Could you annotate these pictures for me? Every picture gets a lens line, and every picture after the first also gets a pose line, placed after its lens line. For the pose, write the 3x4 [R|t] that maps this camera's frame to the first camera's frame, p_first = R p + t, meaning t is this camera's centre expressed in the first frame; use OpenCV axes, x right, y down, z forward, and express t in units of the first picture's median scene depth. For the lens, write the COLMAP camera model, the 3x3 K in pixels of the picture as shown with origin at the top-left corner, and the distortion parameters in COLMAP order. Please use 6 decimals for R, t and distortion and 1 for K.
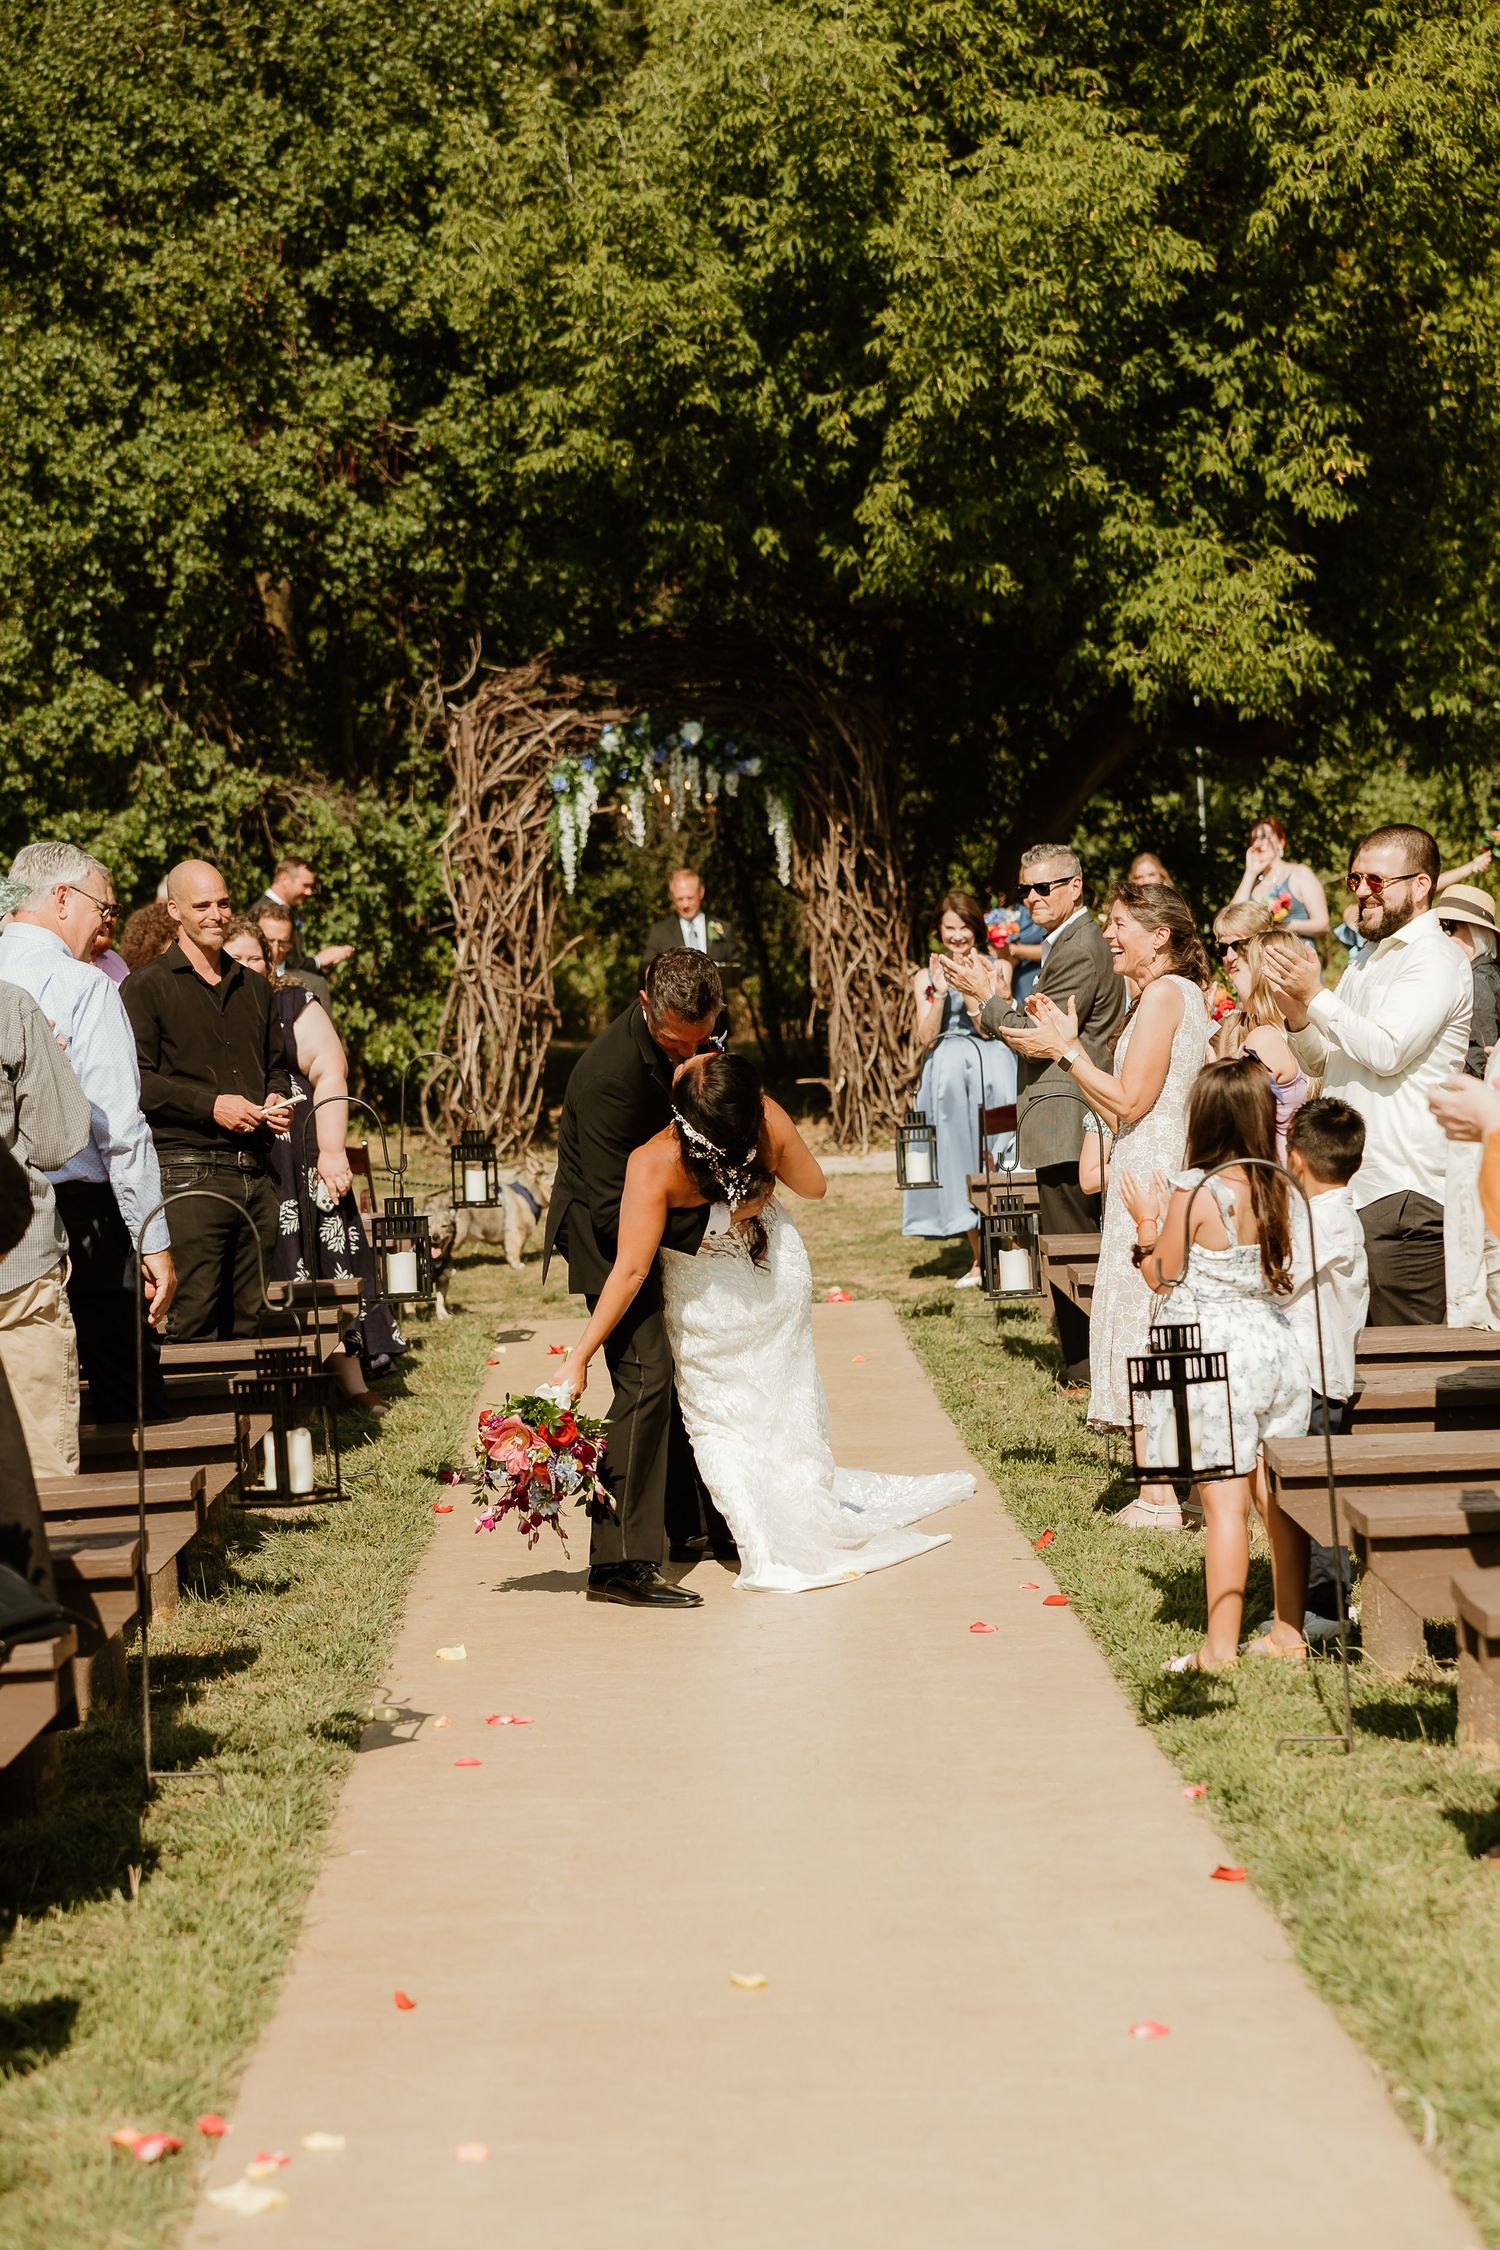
lens RADIAL K [[3381.3, 0, 750.0], [0, 3381.3, 1125.0], [0, 0, 1]] dist [-0.004734, -0.011891]
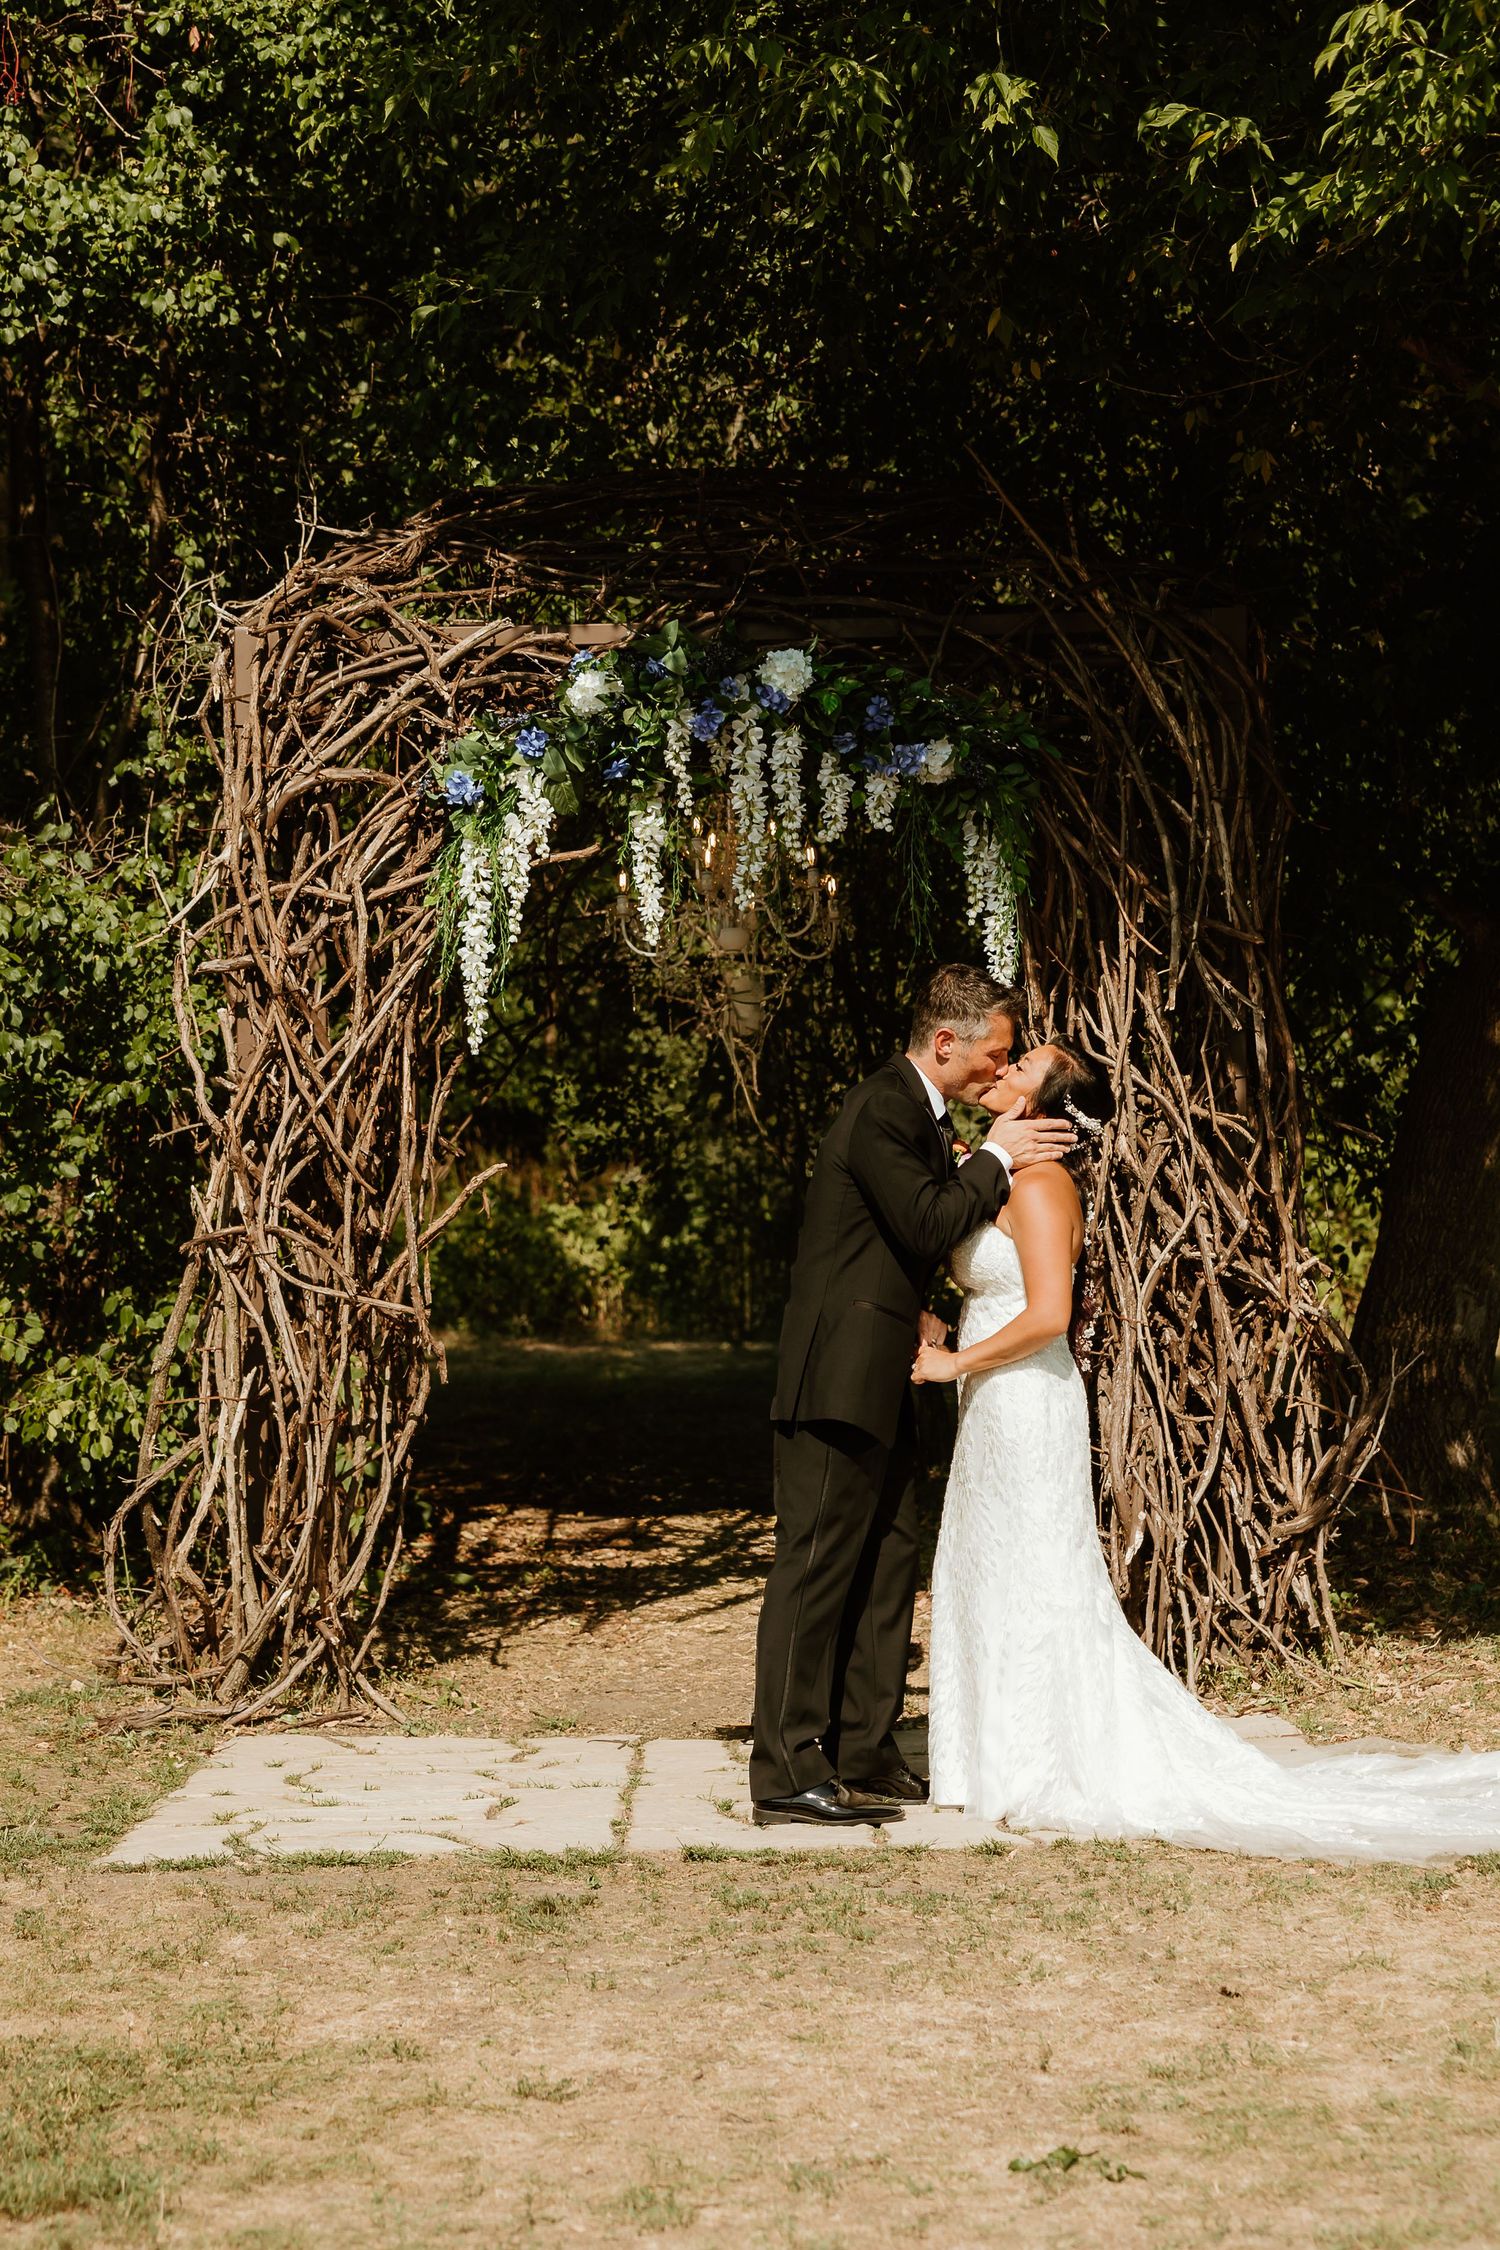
lens RADIAL K [[3357.9, 0, 750.0], [0, 3357.9, 1125.0], [0, 0, 1]] dist [0.012792, 0.005818]
pose [[0.999492, 0.025073, -0.019674, -0.012187], [-0.026517, 0.996682, -0.076958, -0.029720], [0.017679, 0.077441, 0.996840, 0.593497]]
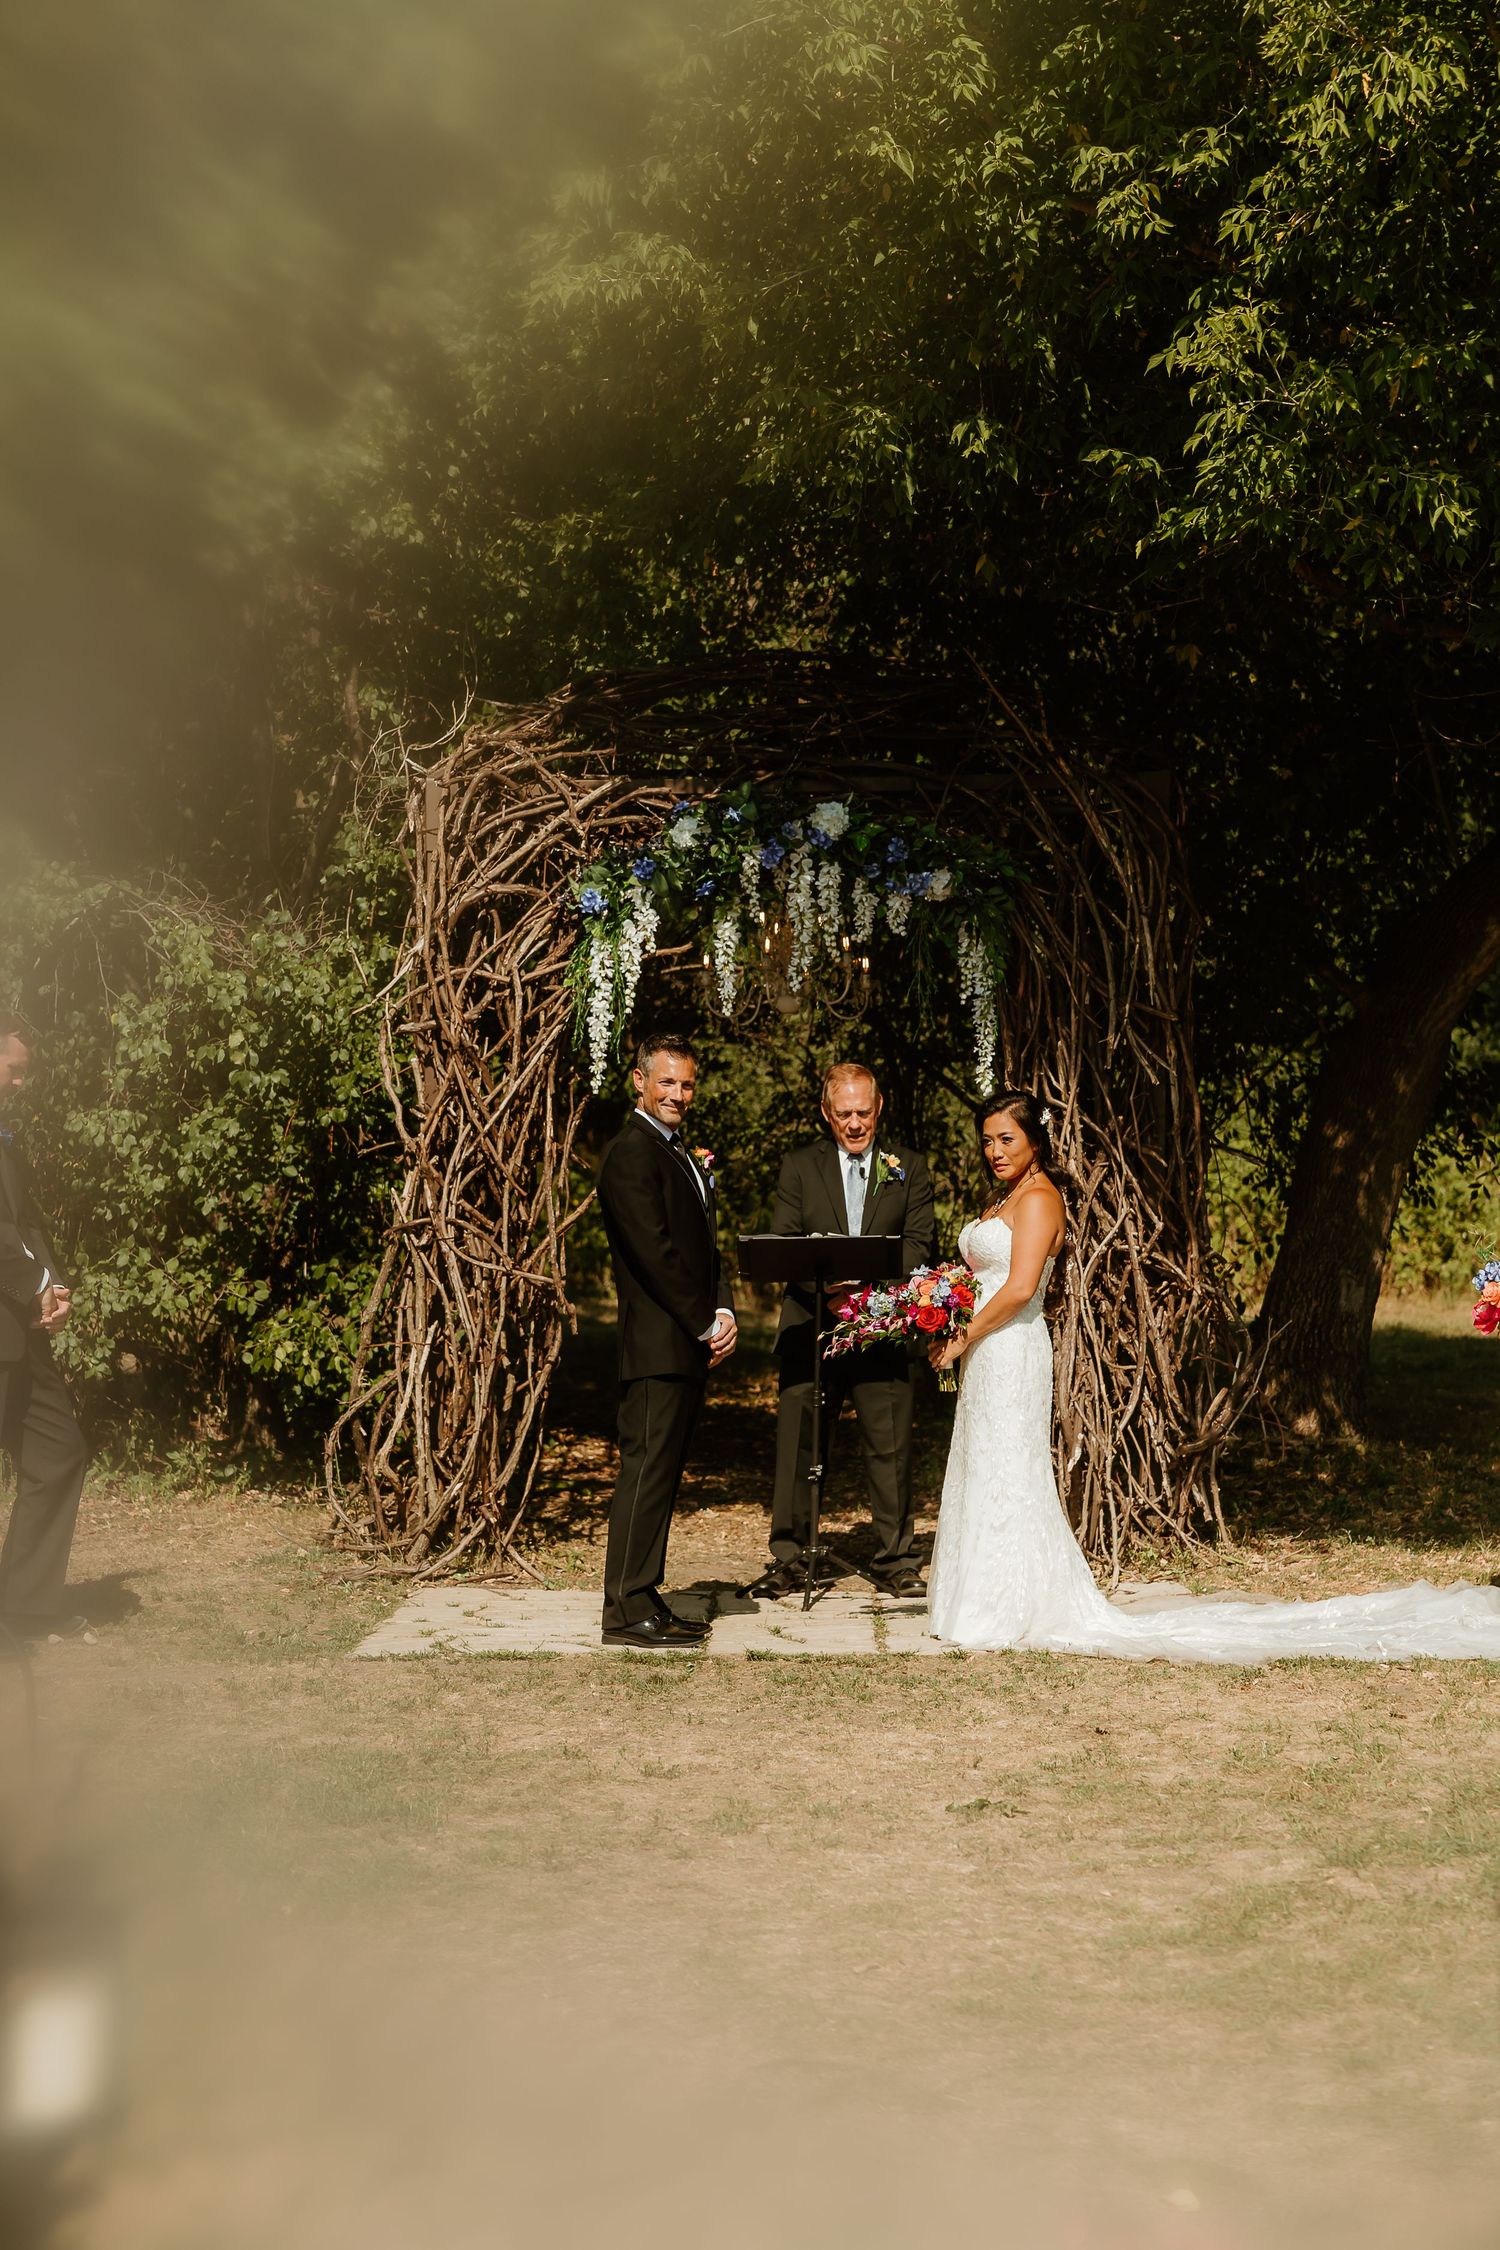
lens RADIAL K [[3381.3, 0, 750.0], [0, 3381.3, 1125.0], [0, 0, 1]] dist [-0.004734, -0.011891]
pose [[0.998663, 0.036873, -0.036233, -0.008225], [-0.039214, 0.997036, -0.066189, -0.027527], [0.033685, 0.067521, 0.997149, 0.439440]]
